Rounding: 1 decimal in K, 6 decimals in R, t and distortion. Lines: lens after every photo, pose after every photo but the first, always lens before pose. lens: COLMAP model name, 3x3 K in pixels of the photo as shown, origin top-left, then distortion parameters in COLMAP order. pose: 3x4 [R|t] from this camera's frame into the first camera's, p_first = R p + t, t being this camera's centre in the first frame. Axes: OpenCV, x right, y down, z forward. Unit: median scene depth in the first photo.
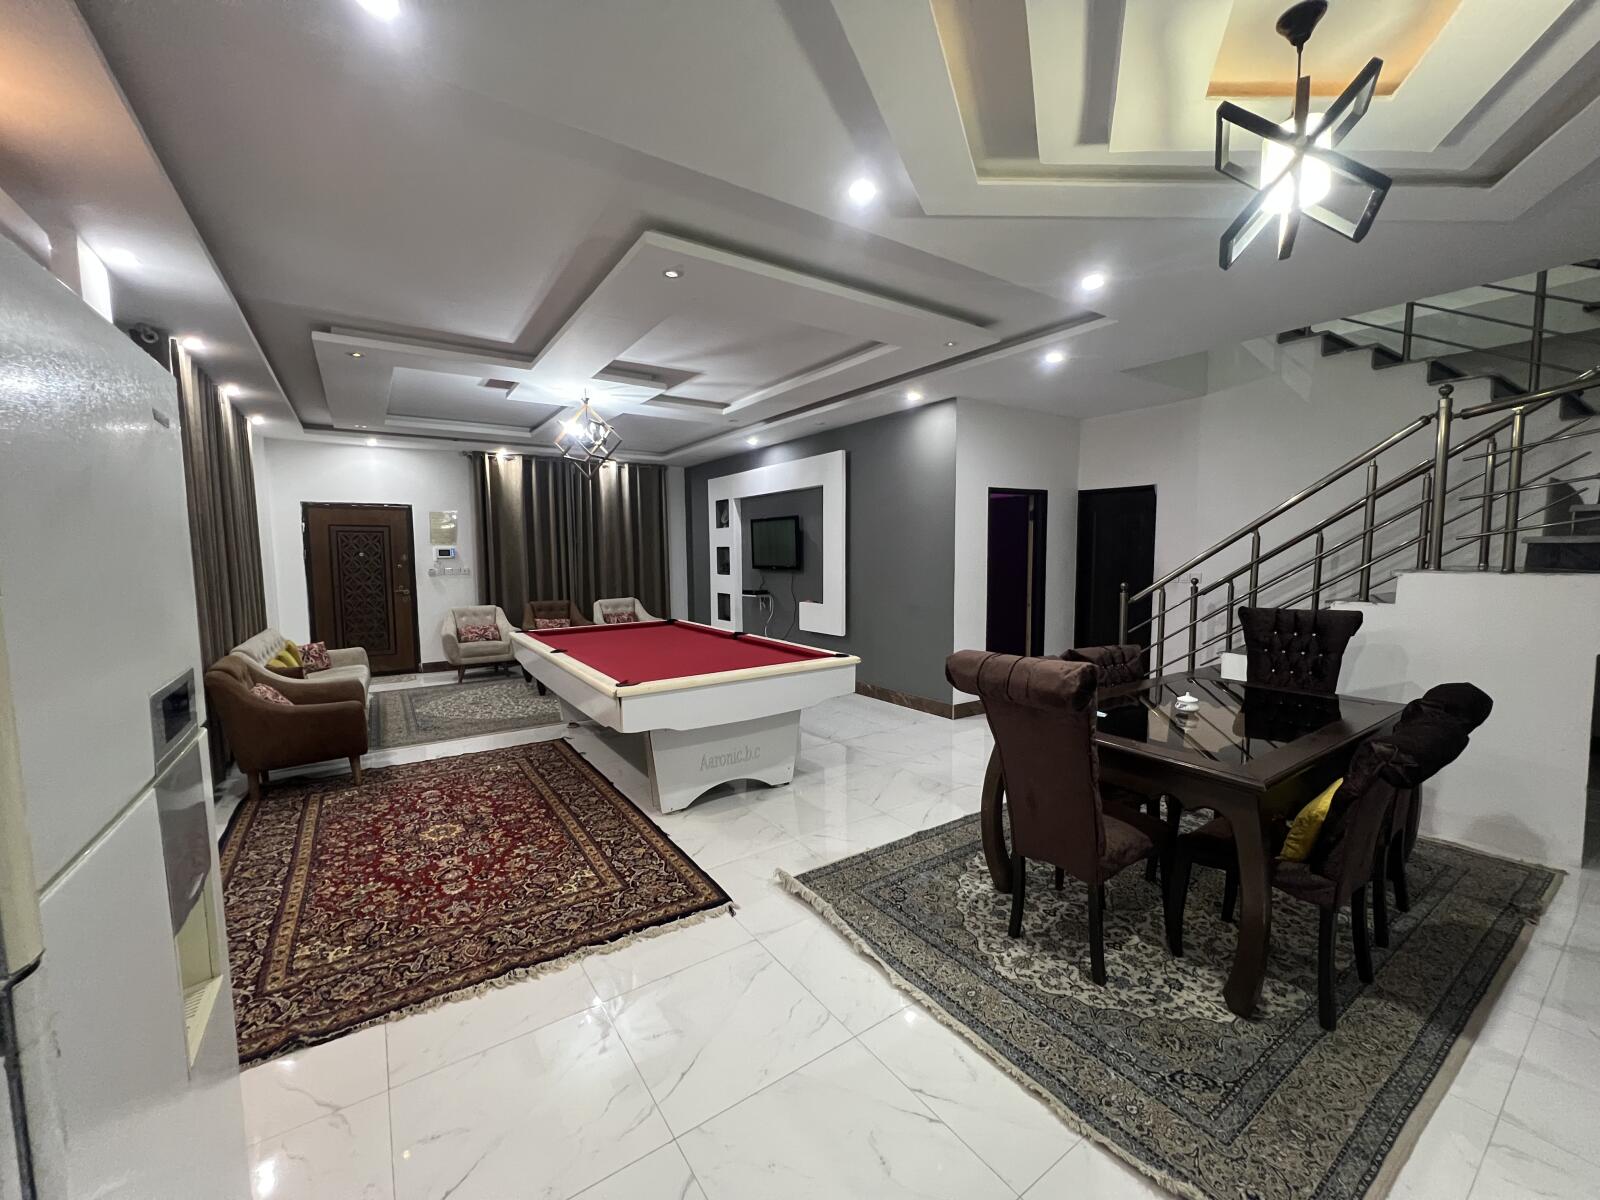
lens RADIAL K [[638.9, 0, 800.0], [0, 638.9, 600.0], [0, 0, 1]] dist [0.000234, -0.000441]
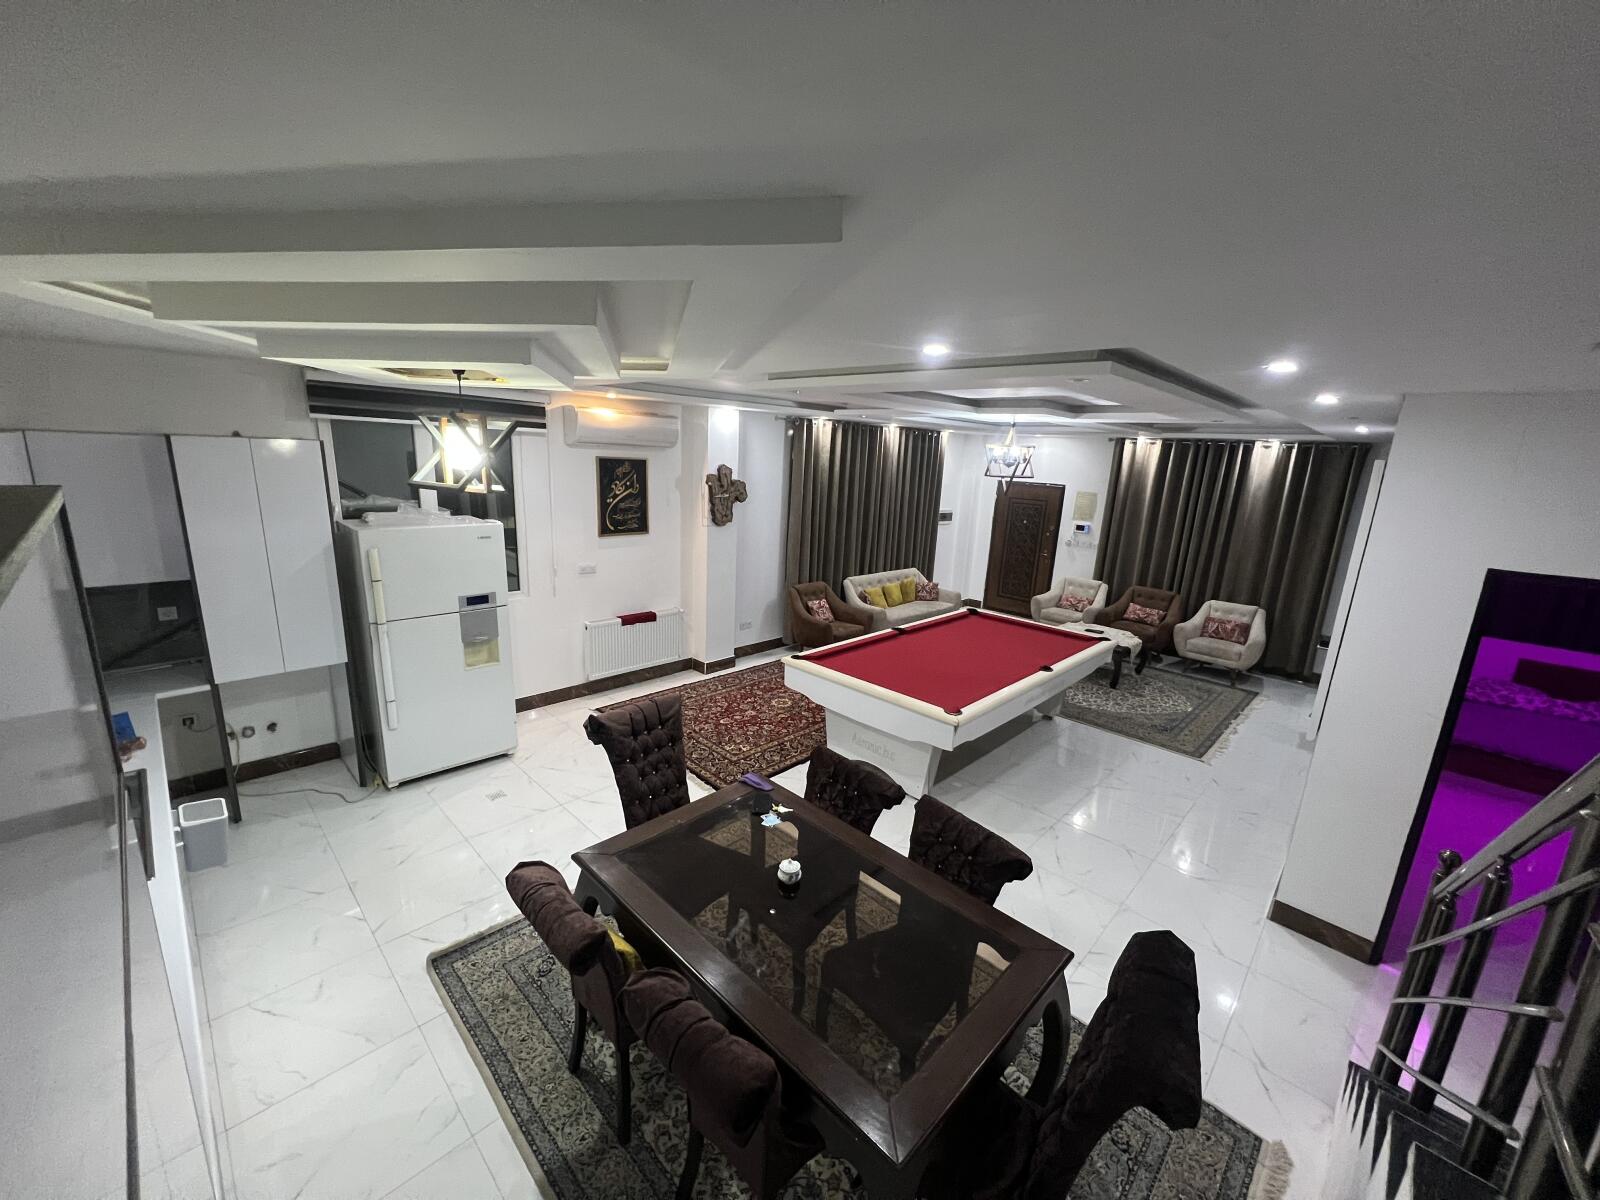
lens RADIAL K [[633.2, 0, 800.0], [0, 633.2, 600.0], [0, 0, 1]] dist [0.000506, 0.000124]
pose [[0.193875, 0.240983, -0.950968, 0.813268], [-0.124453, 0.967570, 0.219818, -0.239773], [0.973100, 0.075733, 0.217578, 0.473853]]
